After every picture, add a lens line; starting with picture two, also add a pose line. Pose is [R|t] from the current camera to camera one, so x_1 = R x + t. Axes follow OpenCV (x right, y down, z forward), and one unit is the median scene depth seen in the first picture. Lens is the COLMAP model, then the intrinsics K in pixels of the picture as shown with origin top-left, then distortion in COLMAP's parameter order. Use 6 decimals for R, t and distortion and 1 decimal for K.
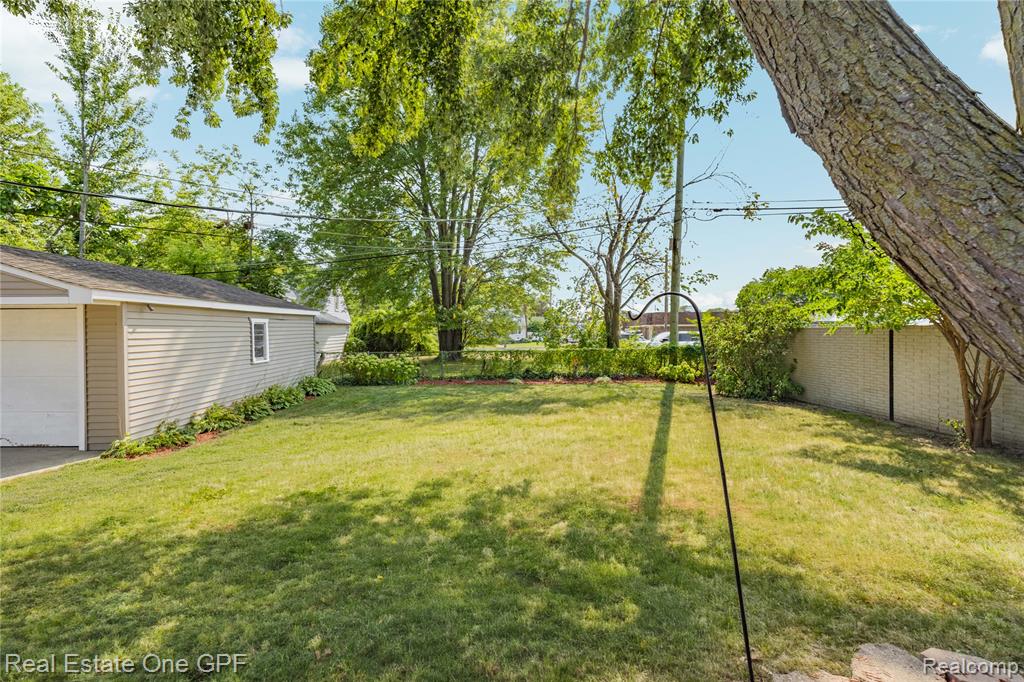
lens RADIAL K [[433.7, 0, 512.8], [0, 433.7, 337.4], [0, 0, 1]] dist [0.002957, 0.000007]
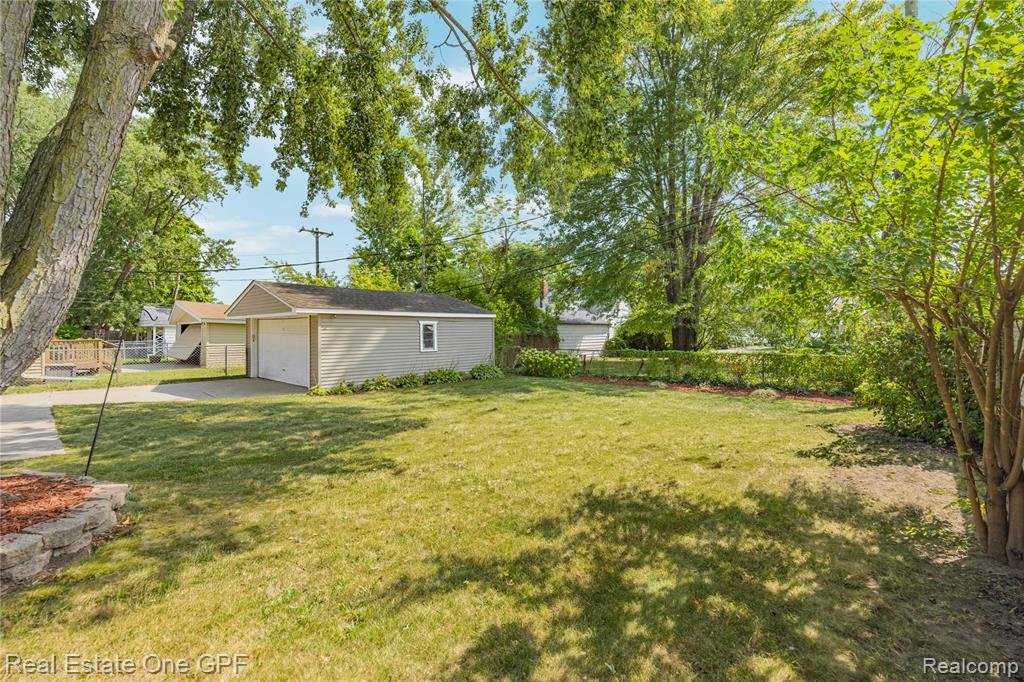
lens RADIAL K [[433.7, 0, 504.1], [0, 433.7, 344.6], [0, 0, 1]] dist [0.002957, 0.000007]
pose [[0.711382, 0.024458, -0.702380, 0.337493], [-0.014286, 0.999691, 0.020342, 0.001206], [0.702660, -0.004437, 0.711512, 0.084860]]
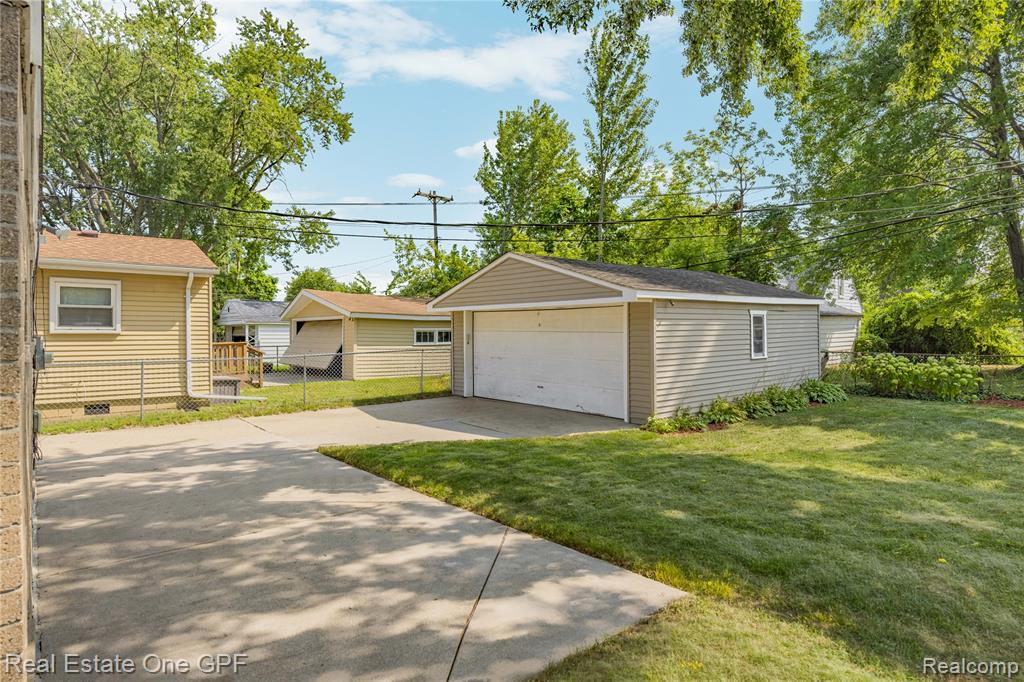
lens RADIAL K [[564.5, 0, 506.0], [0, 564.5, 341.2], [0, 0, 1]] dist [0.008806, -0.007240]
pose [[0.608698, 0.015372, -0.793253, 0.019275], [-0.006603, 0.999876, 0.014309, 0.004227], [0.793375, -0.003472, 0.608724, -0.078086]]
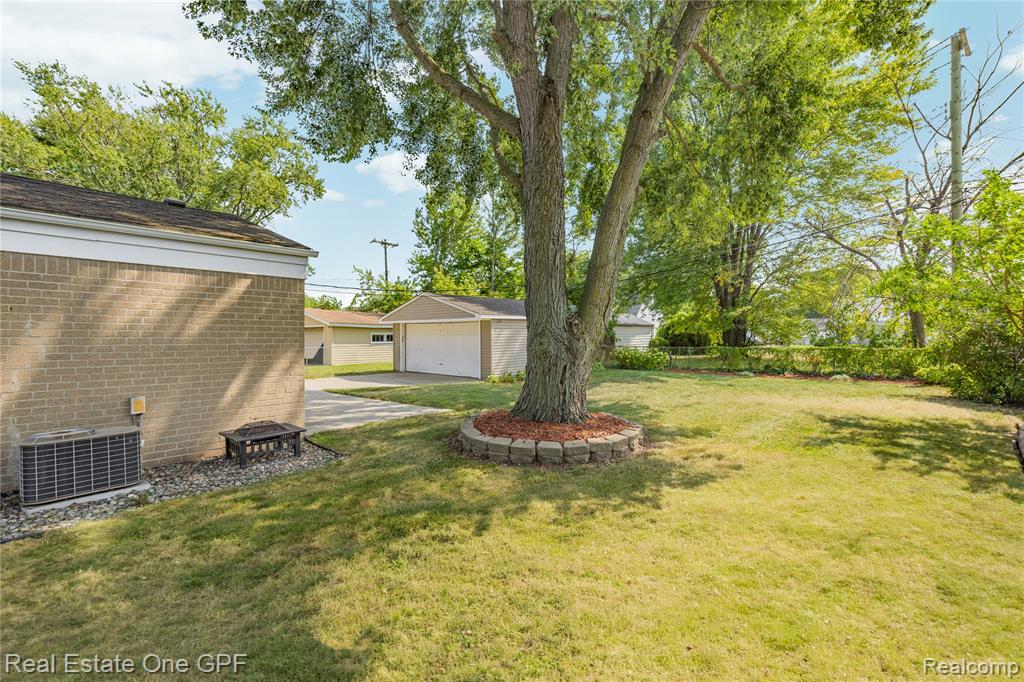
lens RADIAL K [[433.7, 0, 506.9], [0, 433.7, 339.8], [0, 0, 1]] dist [0.002957, 0.000007]
pose [[0.716259, 0.009538, -0.697770, 0.285413], [-0.007339, 0.999954, 0.006134, 0.006503], [0.697796, 0.000727, 0.716296, -0.223205]]
